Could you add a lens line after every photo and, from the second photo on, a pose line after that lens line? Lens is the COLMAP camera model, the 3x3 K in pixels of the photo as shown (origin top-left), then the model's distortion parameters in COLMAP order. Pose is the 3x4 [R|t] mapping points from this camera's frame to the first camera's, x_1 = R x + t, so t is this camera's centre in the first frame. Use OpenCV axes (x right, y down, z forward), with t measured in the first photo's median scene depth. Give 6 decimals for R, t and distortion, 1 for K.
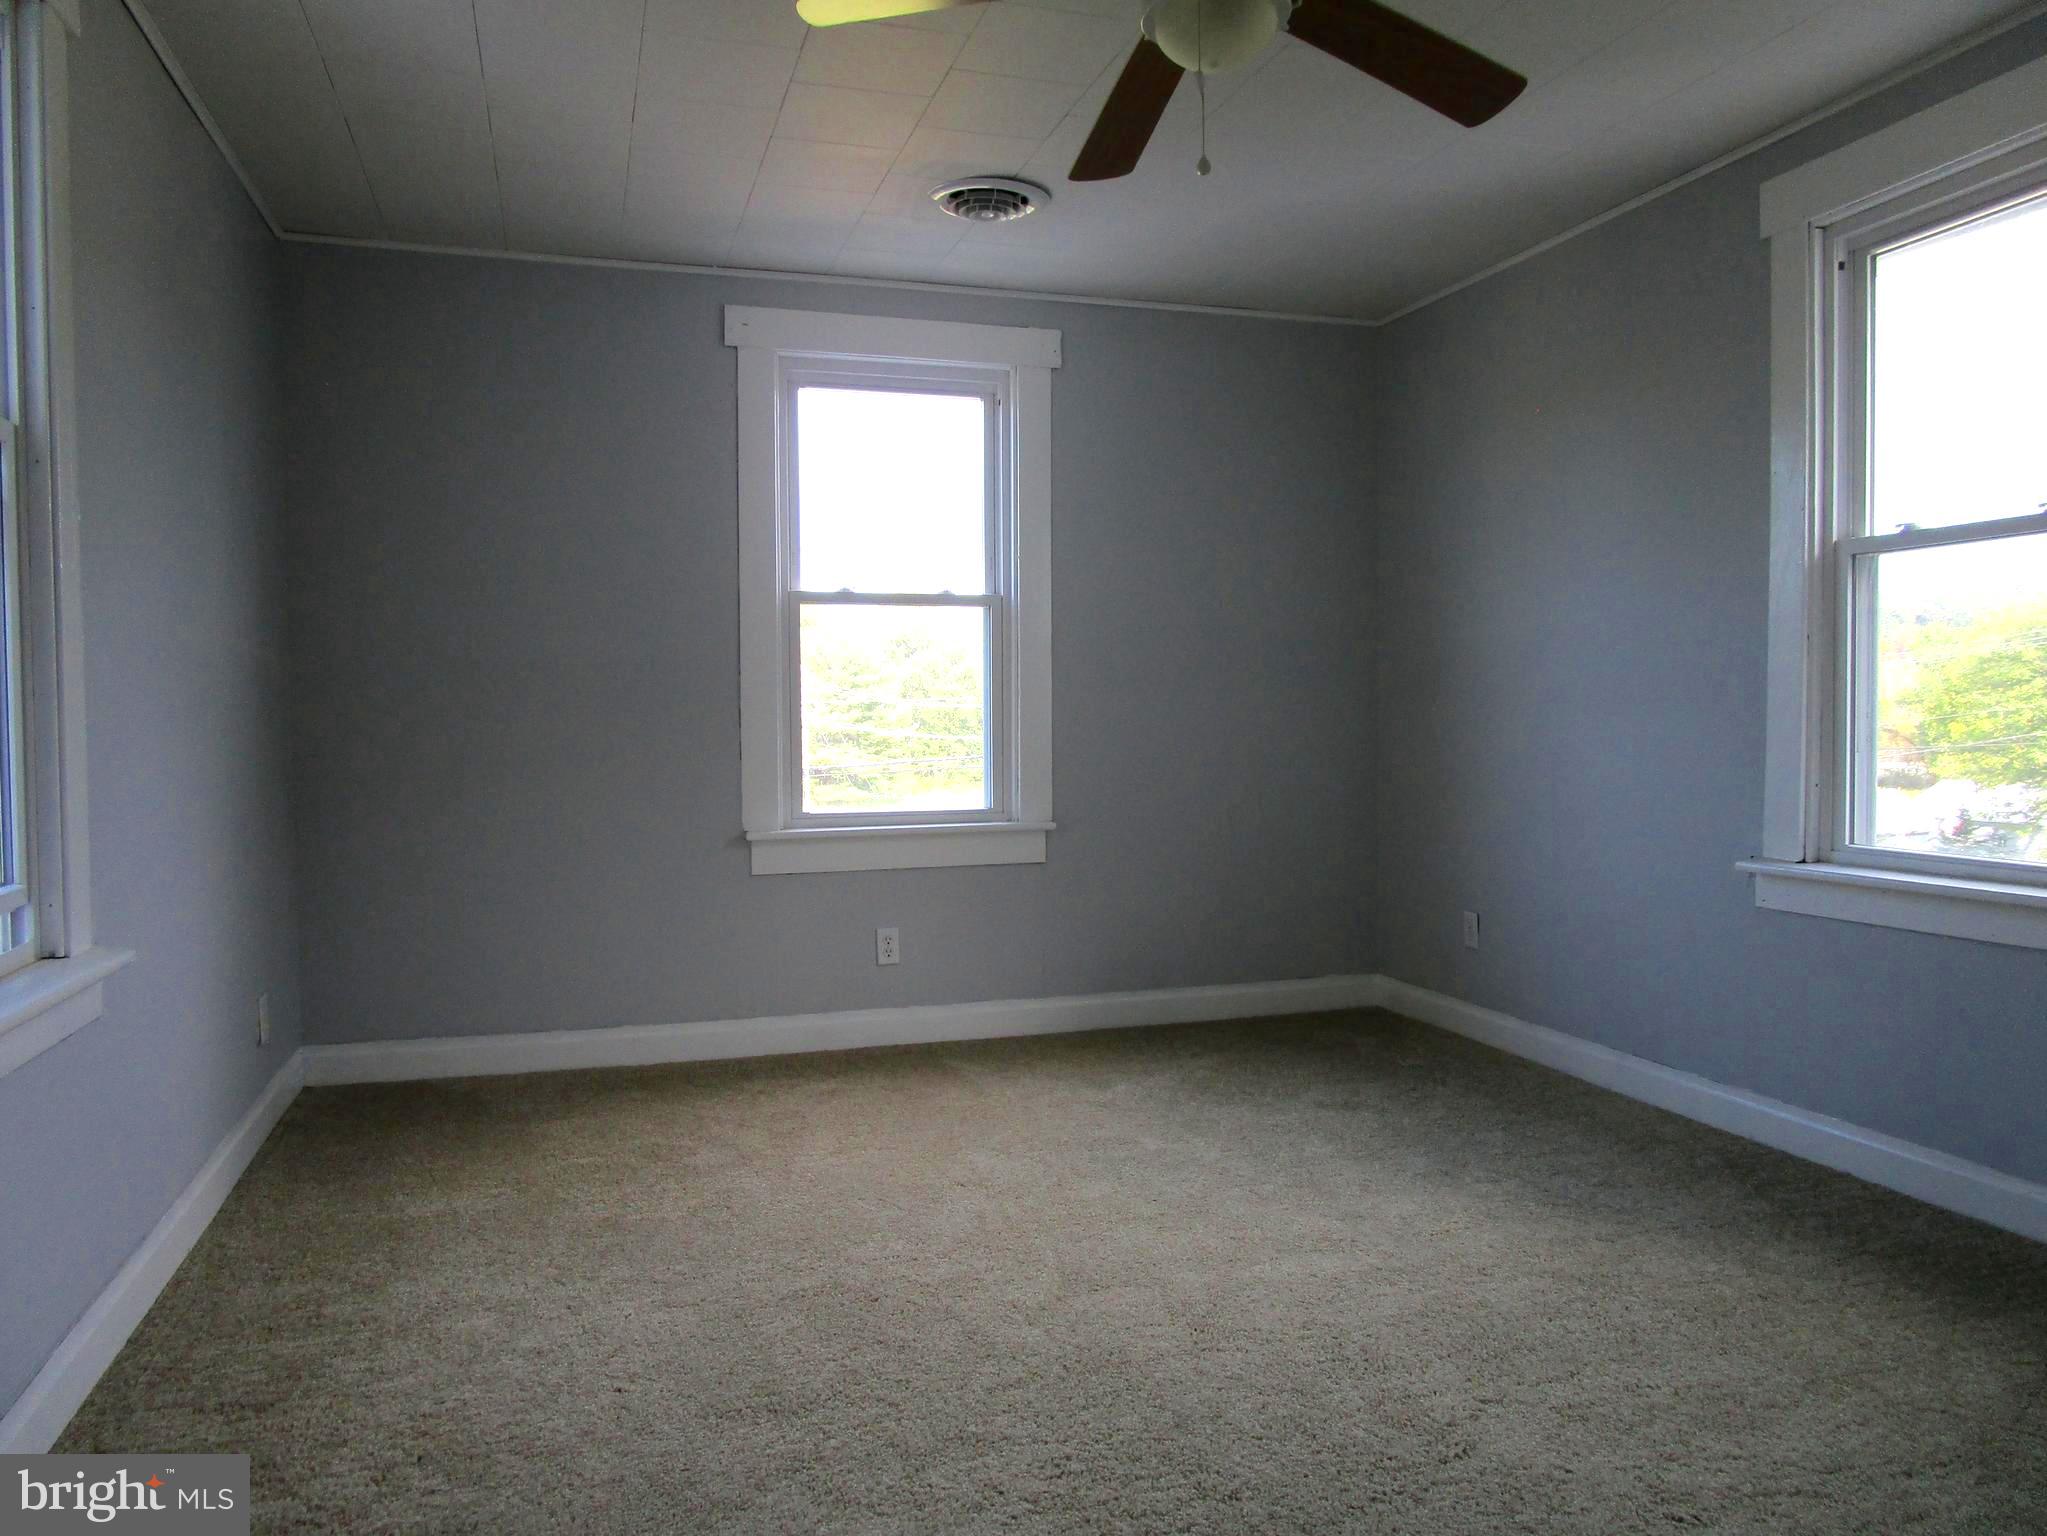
lens RADIAL K [[1448.2, 0, 1017.7], [0, 1448.2, 764.2], [0, 0, 1]] dist [-0.033605, 0.009850]
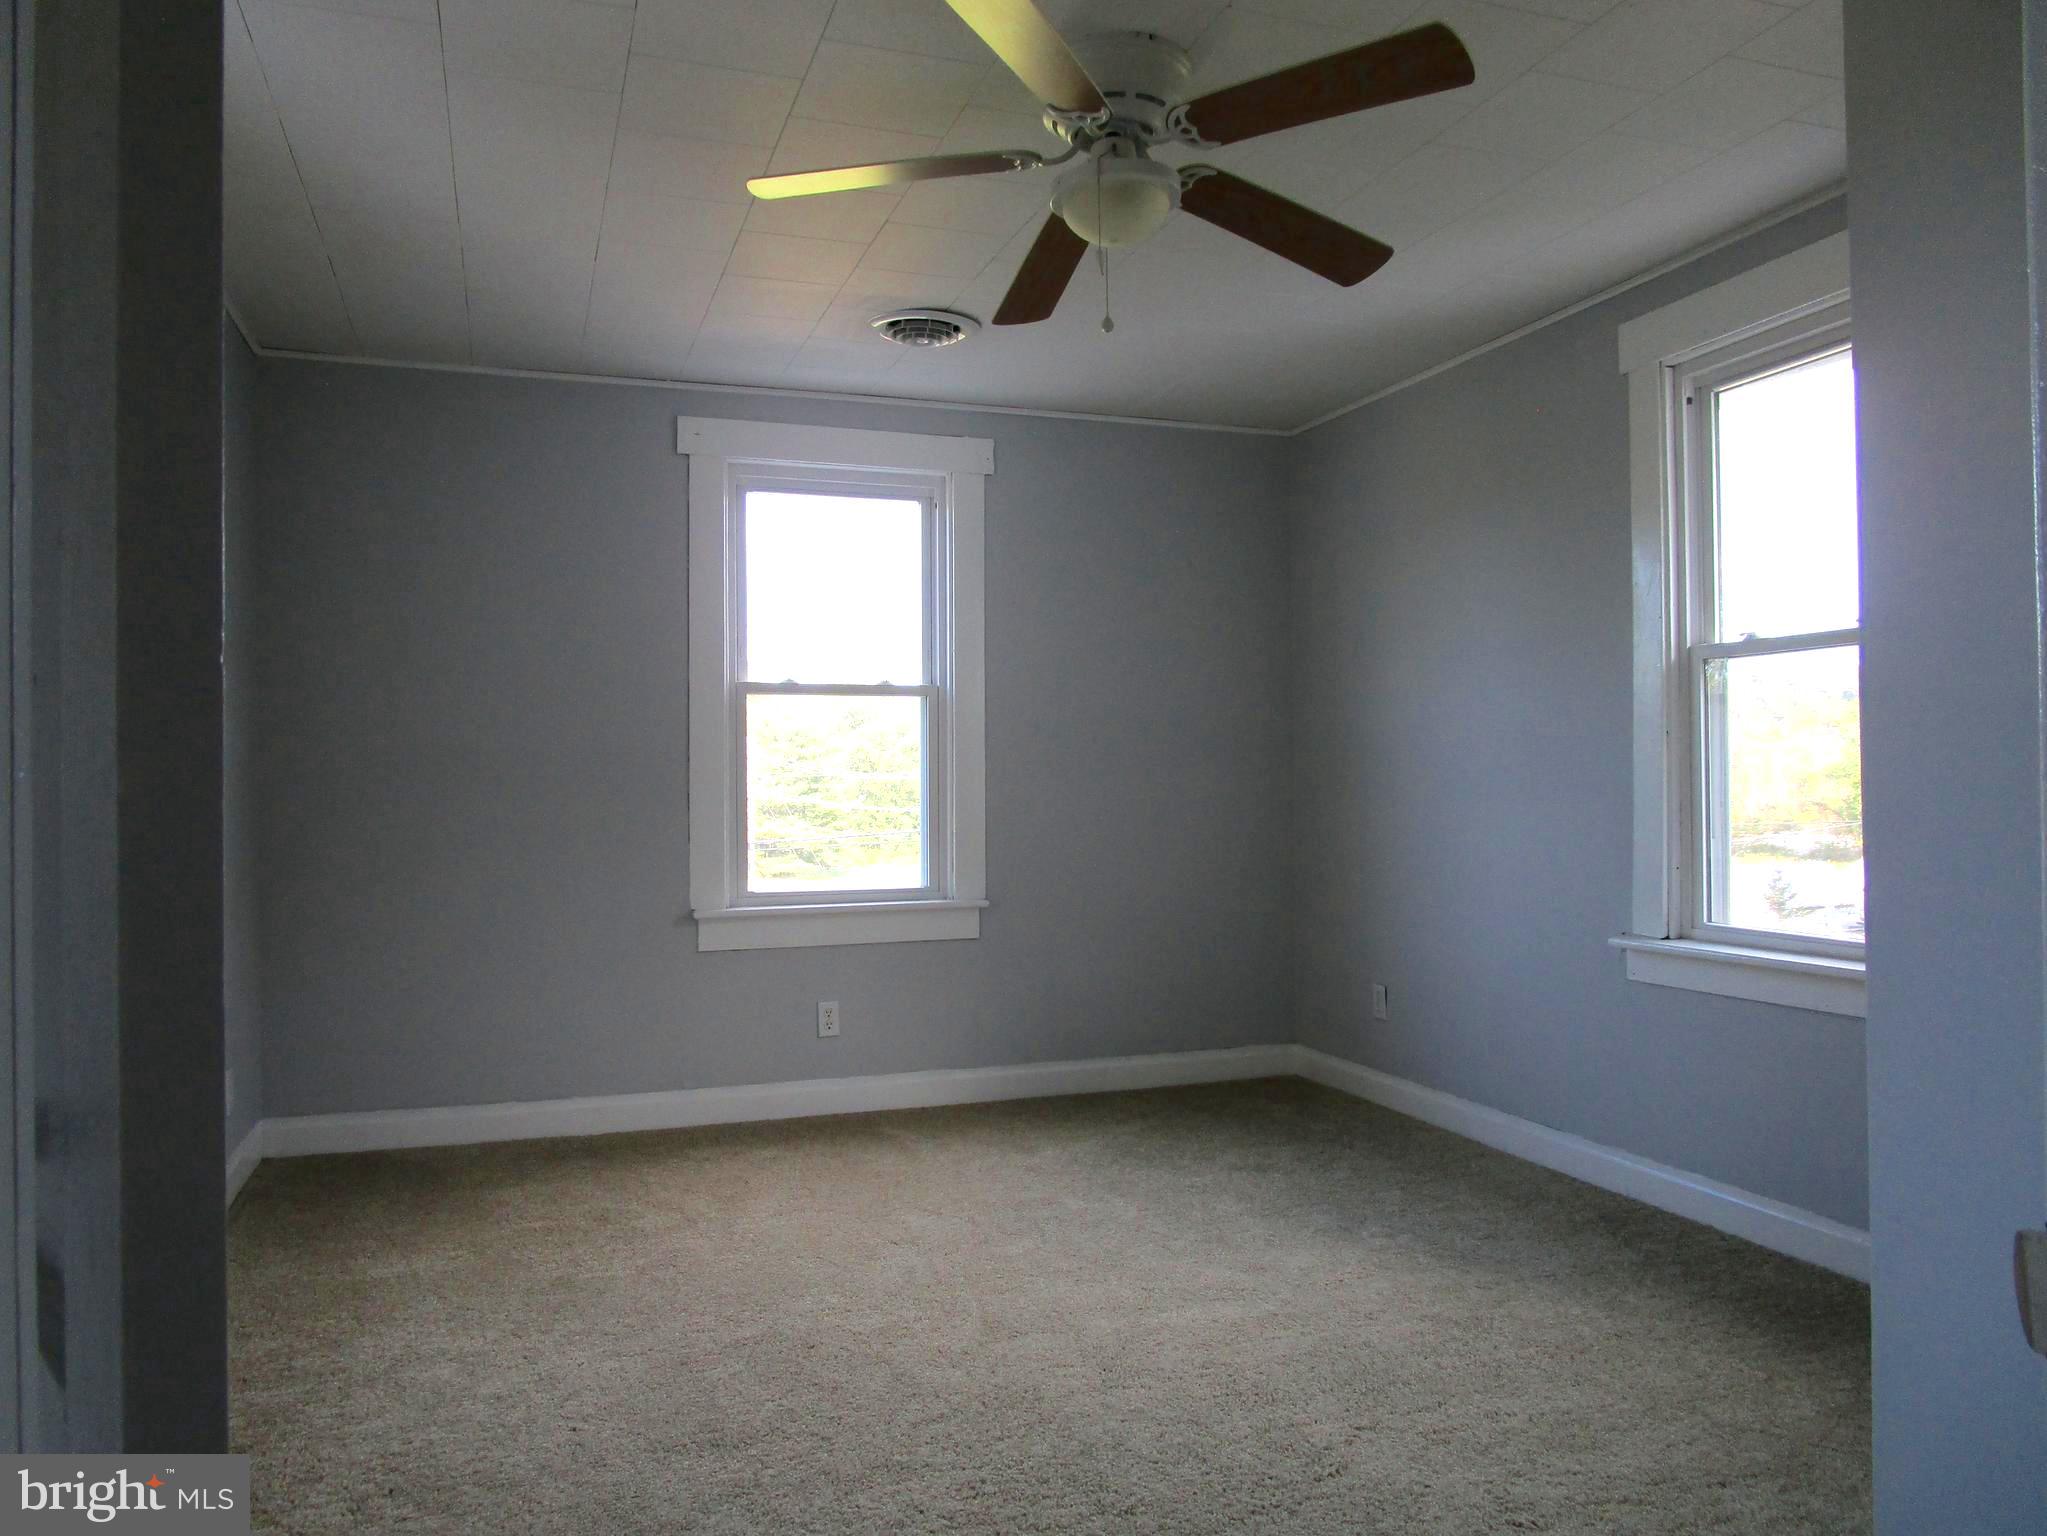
lens RADIAL K [[1451.3, 0, 1016.9], [0, 1451.3, 773.9], [0, 0, 1]] dist [-0.007125, -0.003119]
pose [[0.999366, 0.001300, 0.035592, 0.014363], [0.000218, 0.999091, -0.042620, -0.011261], [-0.035615, 0.042600, 0.998457, -0.098855]]
